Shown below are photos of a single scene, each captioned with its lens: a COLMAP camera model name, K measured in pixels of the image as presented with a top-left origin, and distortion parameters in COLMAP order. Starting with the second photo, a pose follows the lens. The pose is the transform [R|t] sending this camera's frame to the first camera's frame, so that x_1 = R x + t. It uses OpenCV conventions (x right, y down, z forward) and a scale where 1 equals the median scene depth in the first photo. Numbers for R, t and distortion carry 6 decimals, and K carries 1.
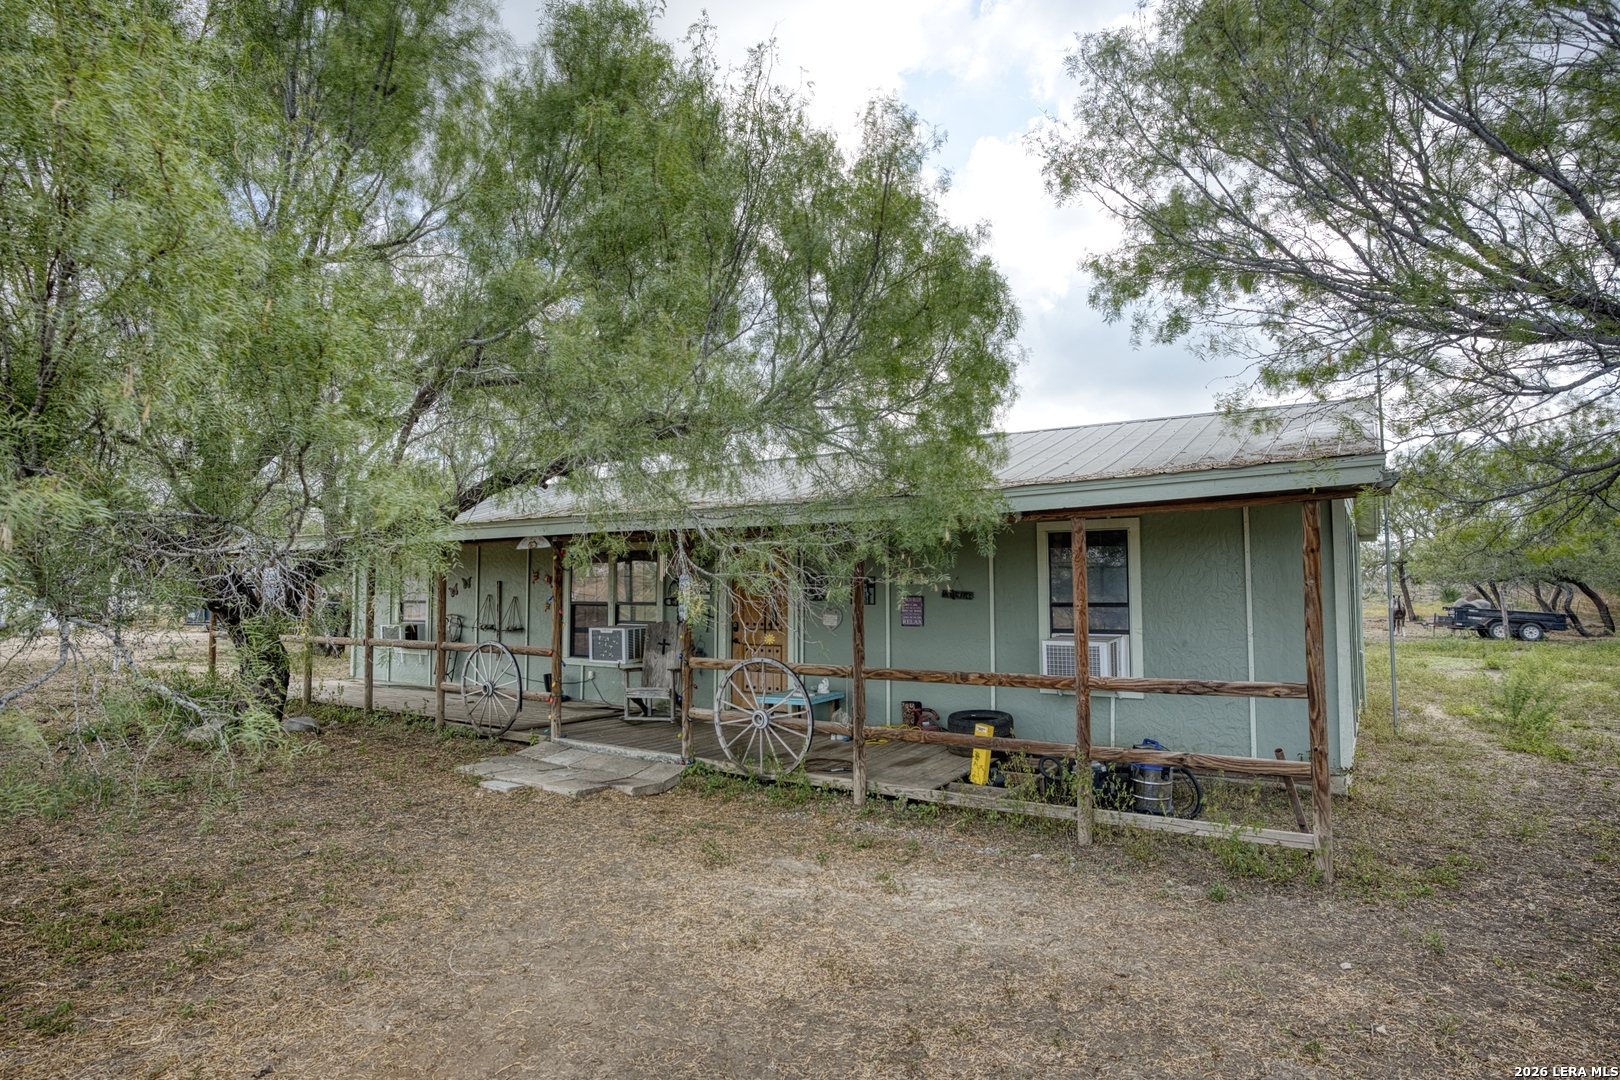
lens RADIAL K [[879.7, 0, 802.1], [0, 879.7, 540.8], [0, 0, 1]] dist [-0.005390, 0.001532]
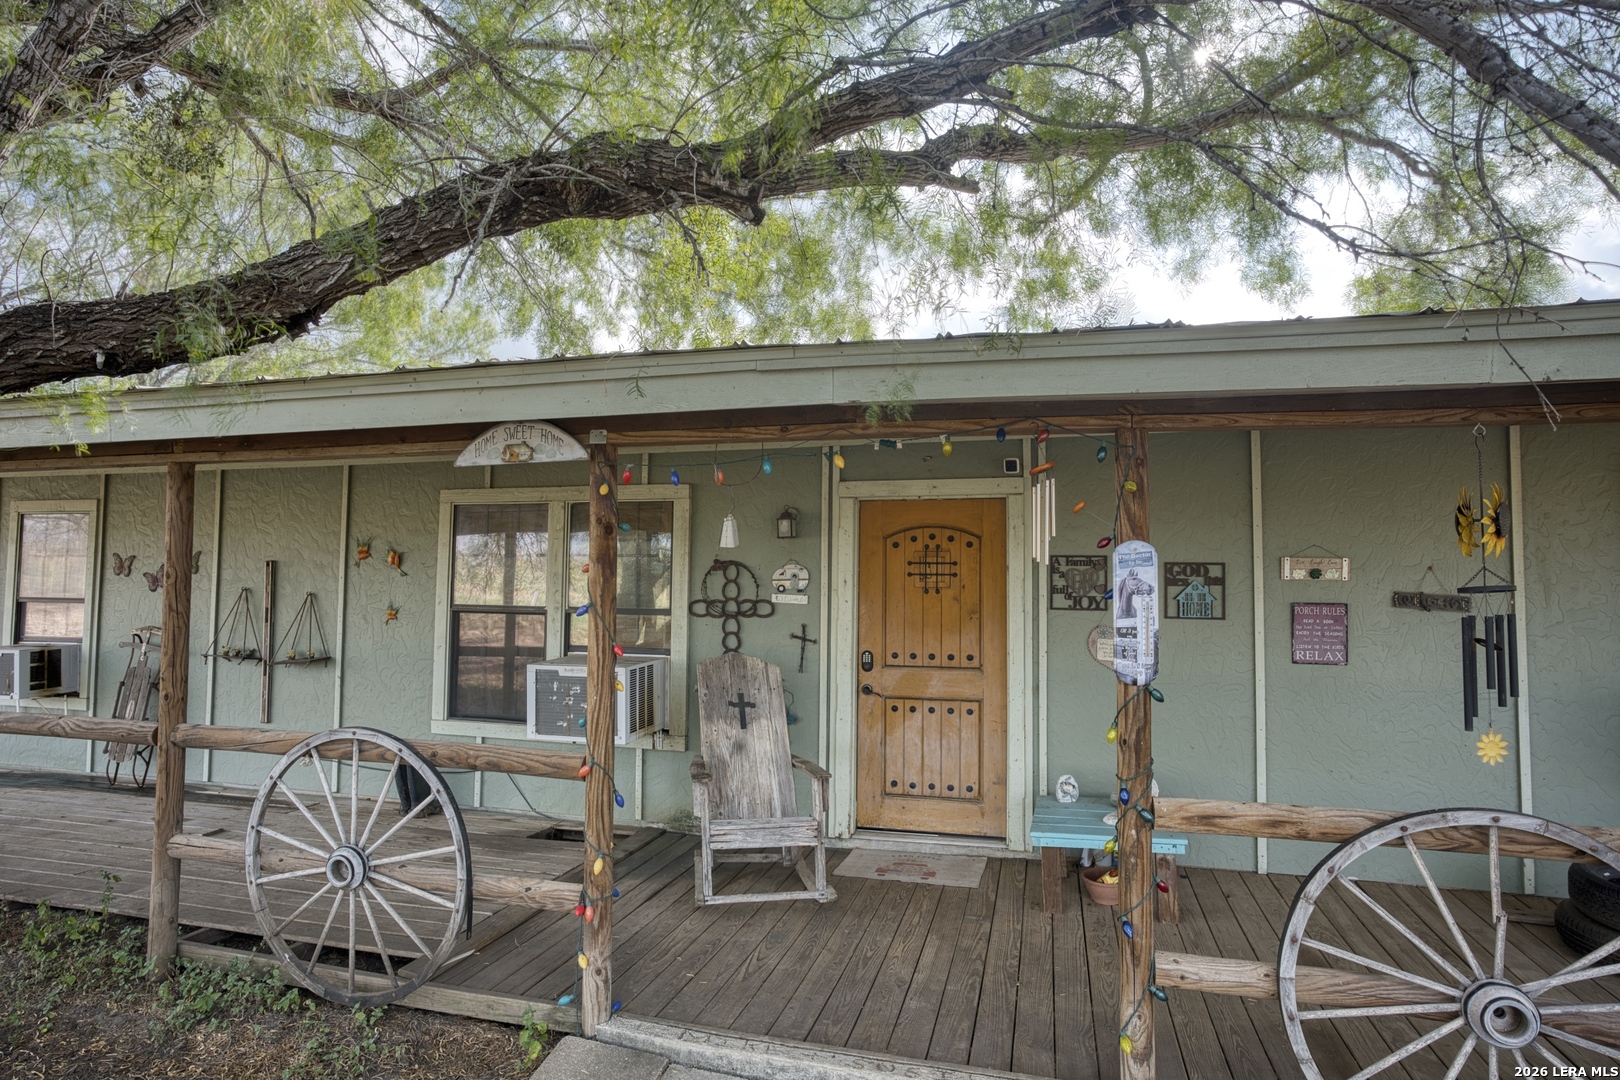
lens RADIAL K [[879.7, 0, 818.8], [0, 879.7, 543.3], [0, 0, 1]] dist [-0.005390, 0.001532]
pose [[0.948764, 0.026720, 0.314854, -0.281802], [-0.029875, 0.999540, 0.005198, 0.033218], [-0.314571, -0.014338, 0.949126, 0.594291]]
